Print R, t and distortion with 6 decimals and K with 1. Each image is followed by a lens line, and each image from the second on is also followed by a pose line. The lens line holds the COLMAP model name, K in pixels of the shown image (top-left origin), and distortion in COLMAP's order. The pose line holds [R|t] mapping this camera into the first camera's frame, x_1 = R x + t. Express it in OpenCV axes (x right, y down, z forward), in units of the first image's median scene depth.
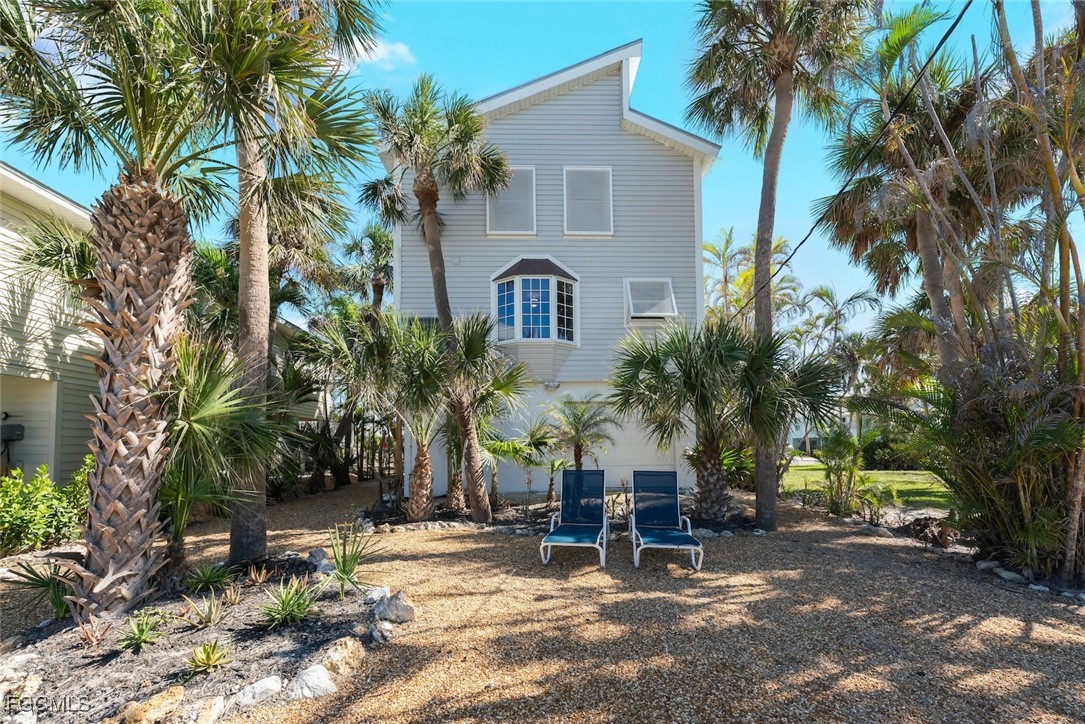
lens RADIAL K [[423.6, 0, 549.3], [0, 423.6, 426.9], [0, 0, 1]] dist [-0.001095, -0.000086]
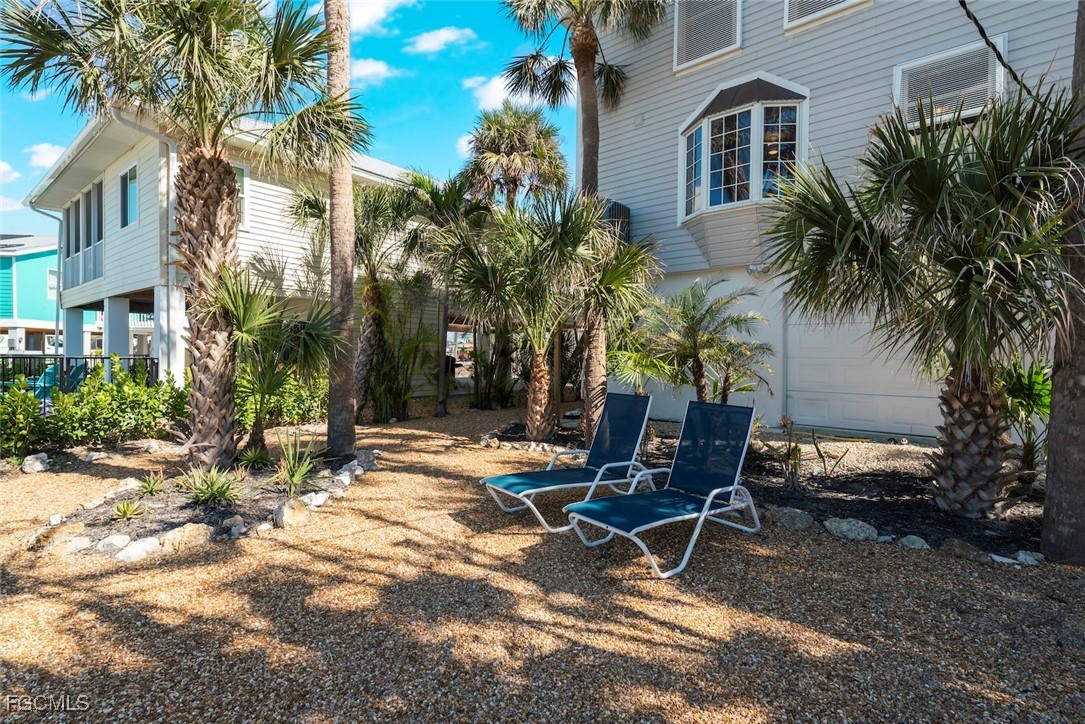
lens RADIAL K [[509.5, 0, 542.0], [0, 509.5, 359.0], [0, 0, 1]] dist [0.003094, 0.000457]
pose [[0.750073, 0.022320, -0.660978, 0.483136], [0.011466, 0.998841, 0.046739, 0.004080], [0.661256, -0.042636, 0.748948, 0.269852]]
